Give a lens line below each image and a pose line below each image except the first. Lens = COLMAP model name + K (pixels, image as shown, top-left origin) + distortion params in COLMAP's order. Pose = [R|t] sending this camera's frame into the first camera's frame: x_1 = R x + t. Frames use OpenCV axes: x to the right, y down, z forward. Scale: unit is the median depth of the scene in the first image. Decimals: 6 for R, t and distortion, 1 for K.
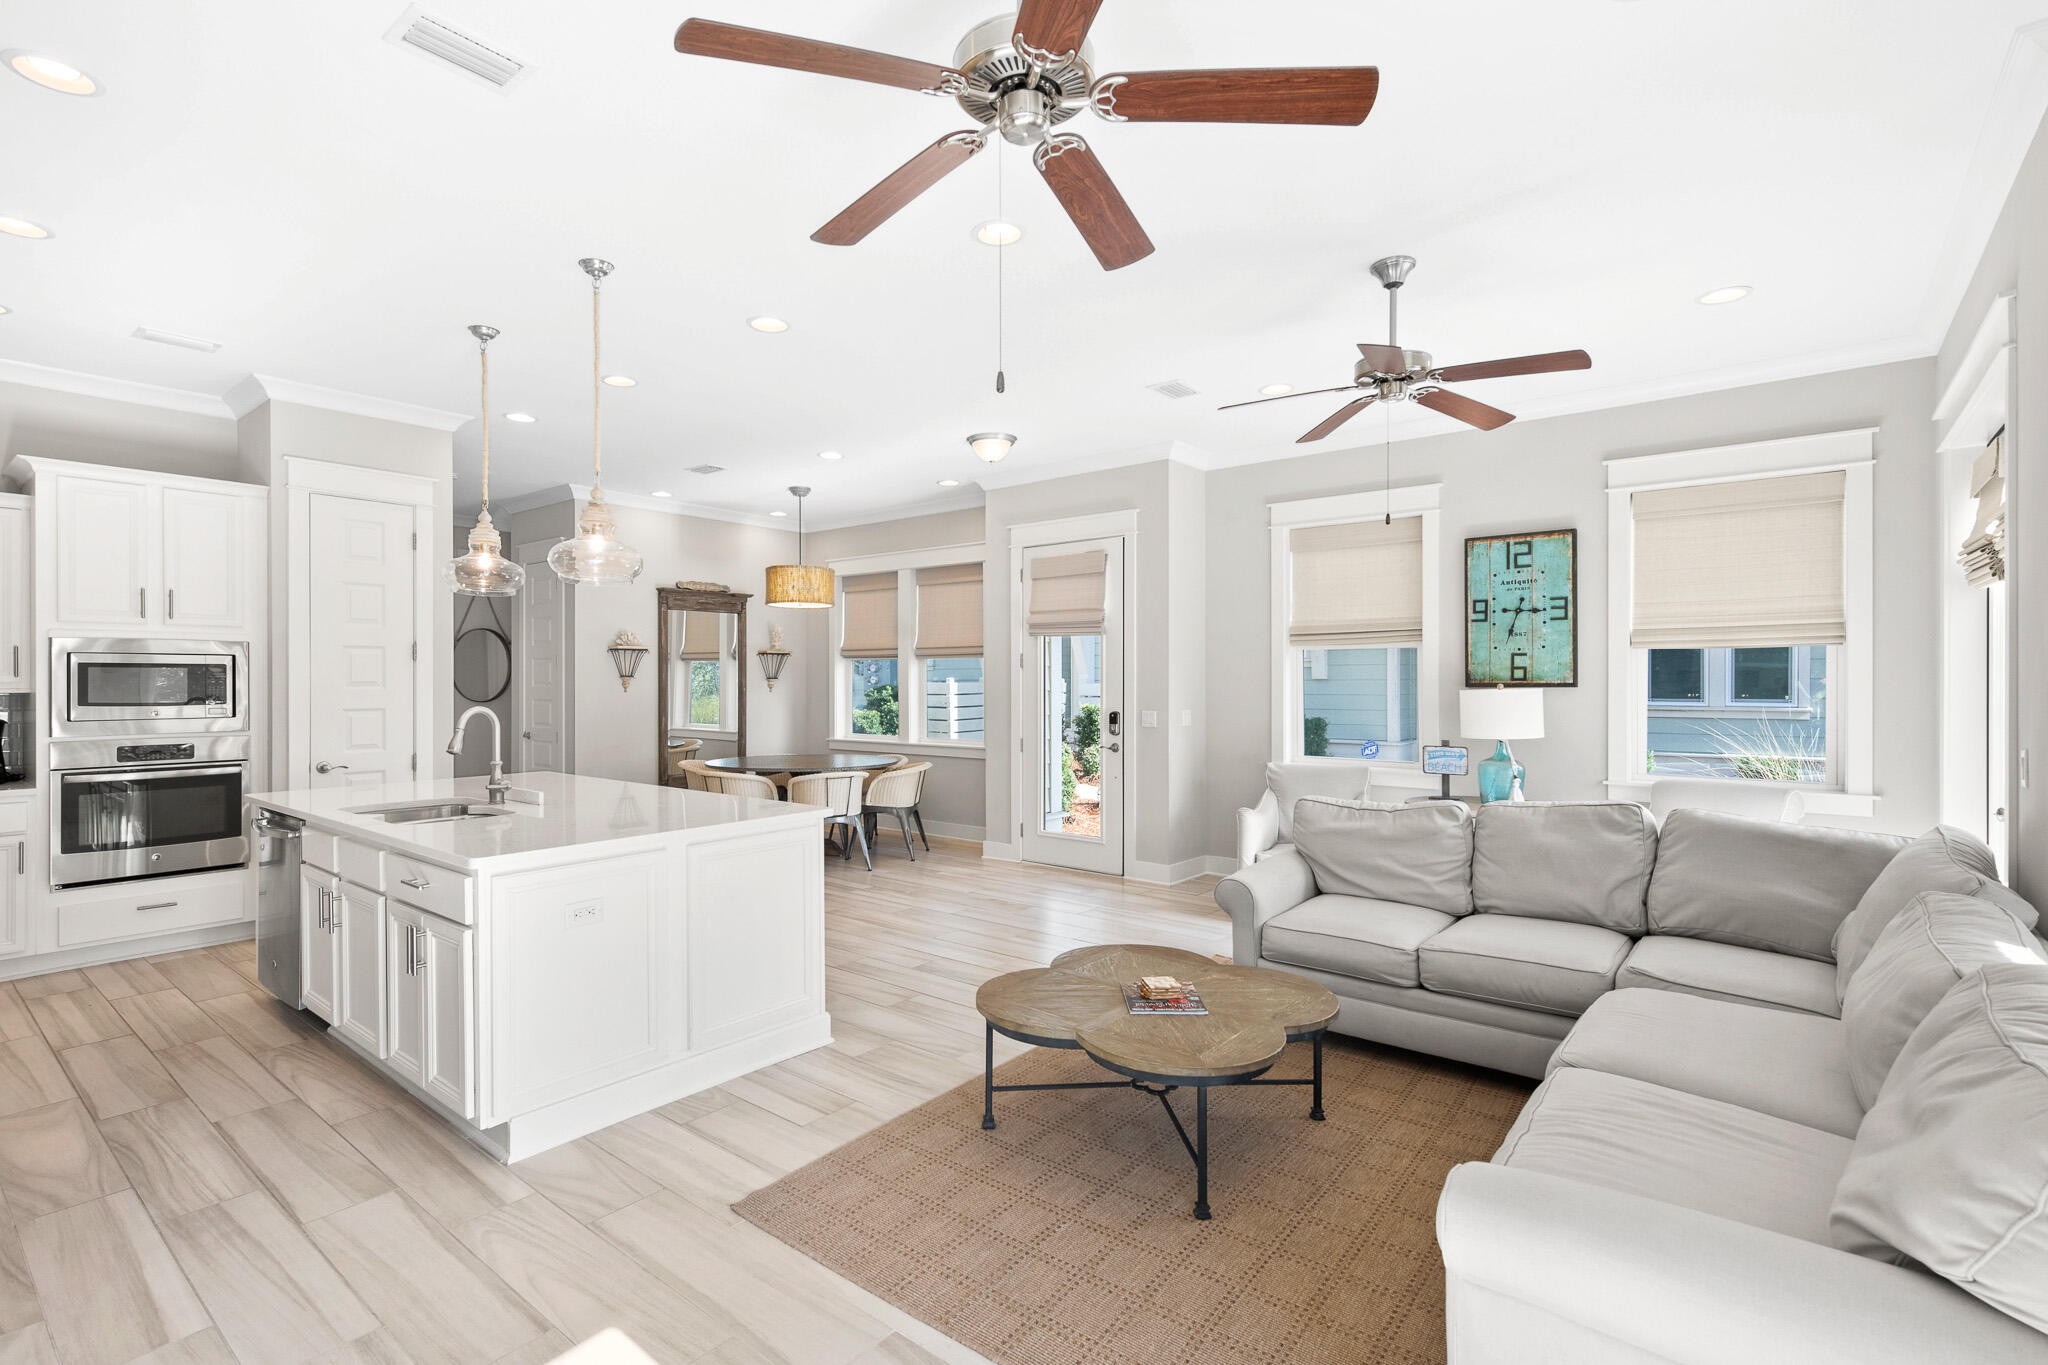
lens RADIAL K [[945.8, 0, 1026.2], [0, 945.8, 690.2], [0, 0, 1]] dist [-0.006469, -0.000717]
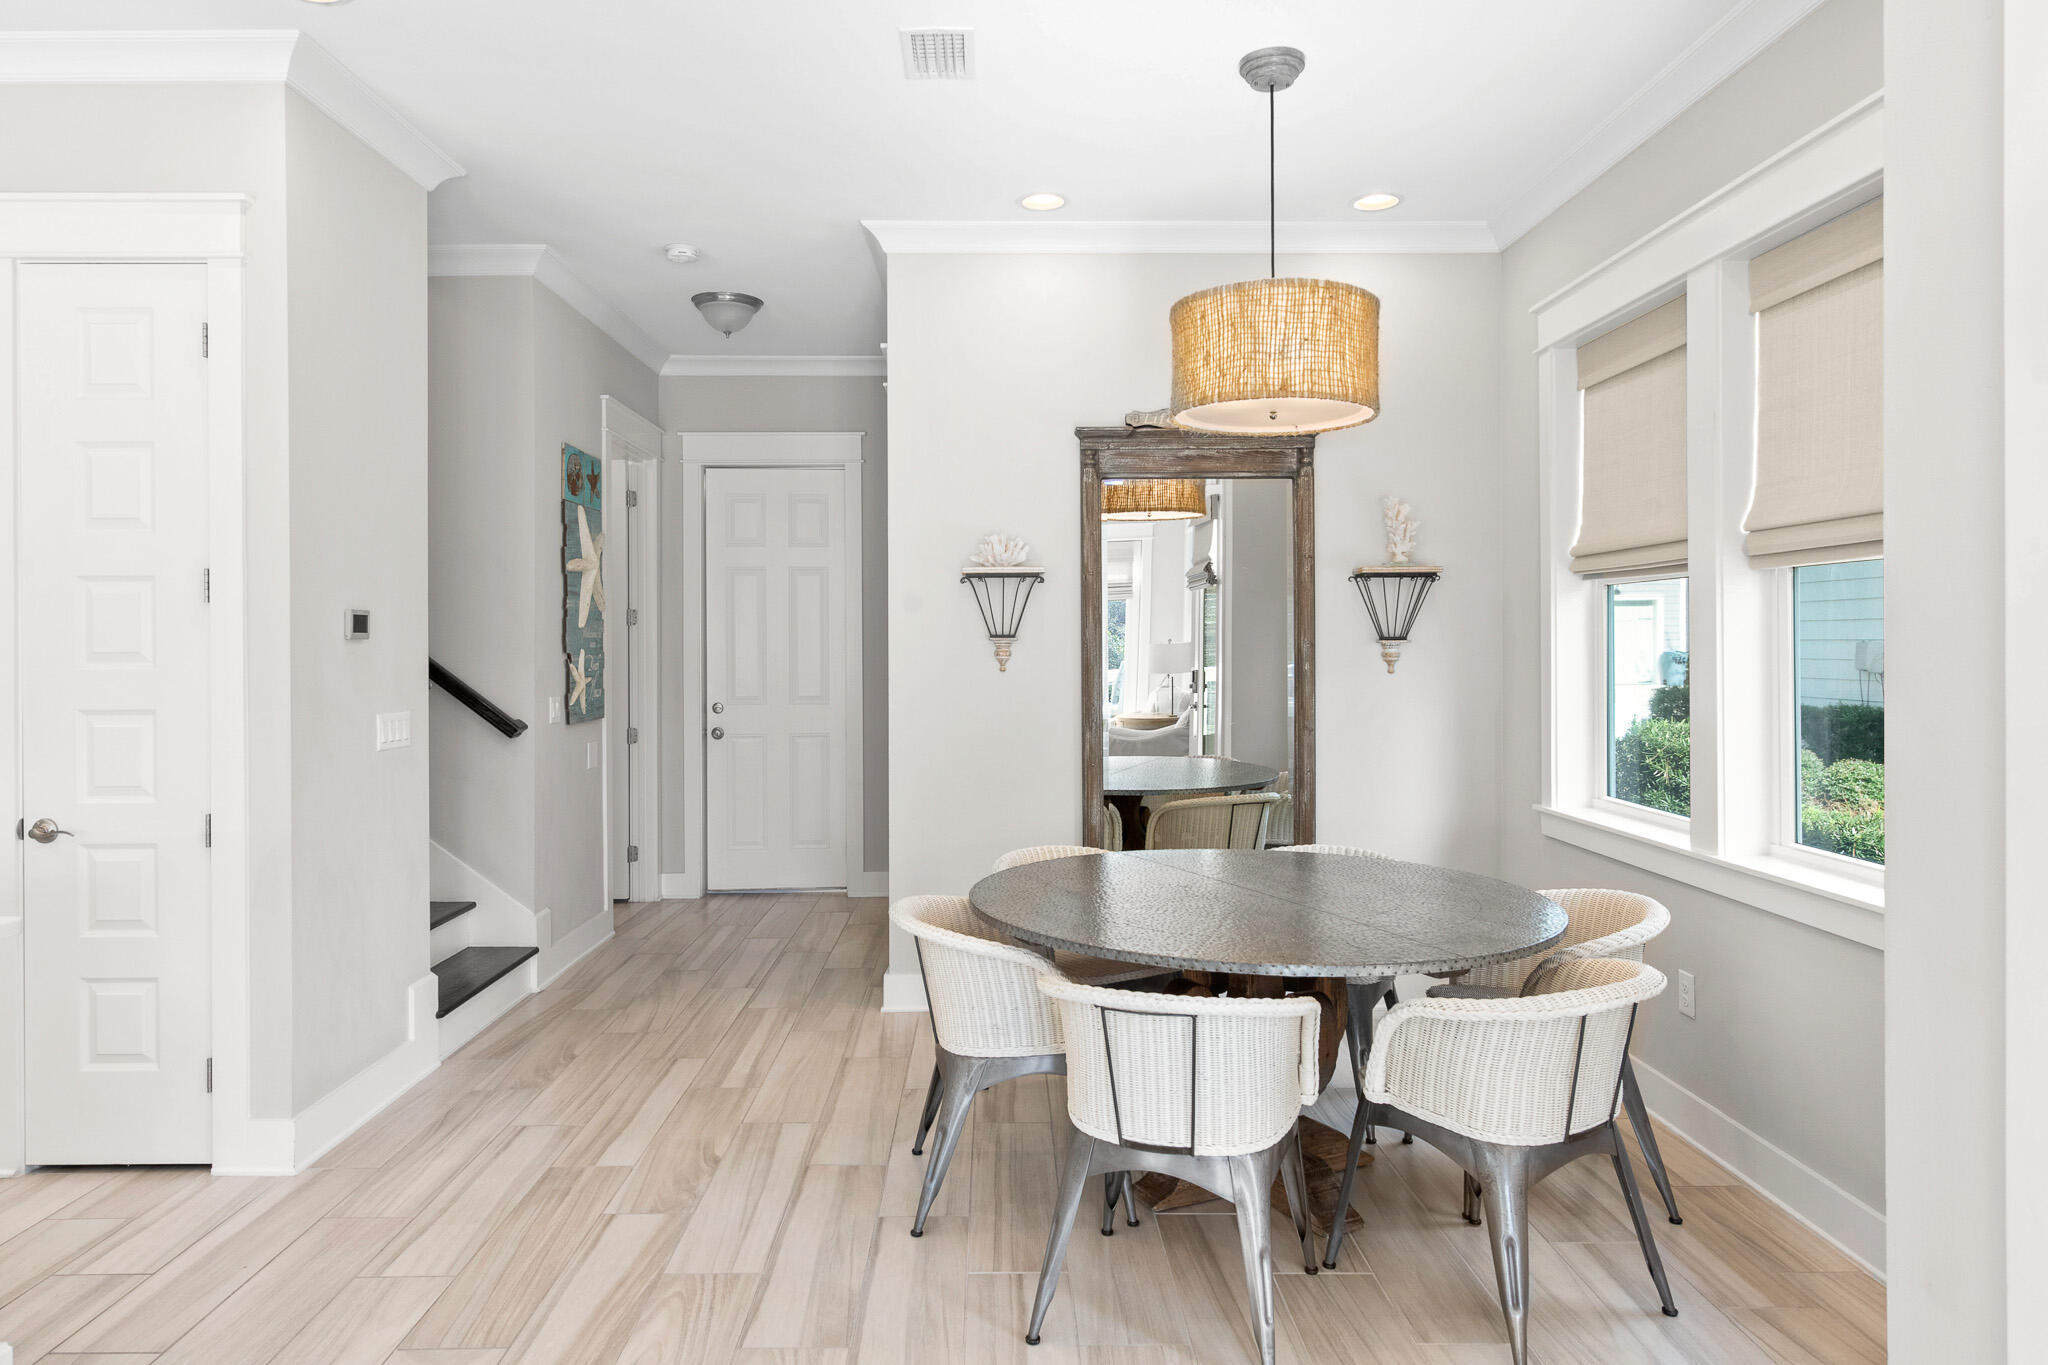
lens RADIAL K [[1288.1, 0, 1021.6], [0, 1288.1, 663.1], [0, 0, 1]] dist [-0.001693, 0.000052]
pose [[0.629037, 0.010098, -0.777310, 0.050819], [-0.004935, 0.999947, 0.008997, -0.007275], [0.777360, -0.001824, 0.629054, 0.594991]]
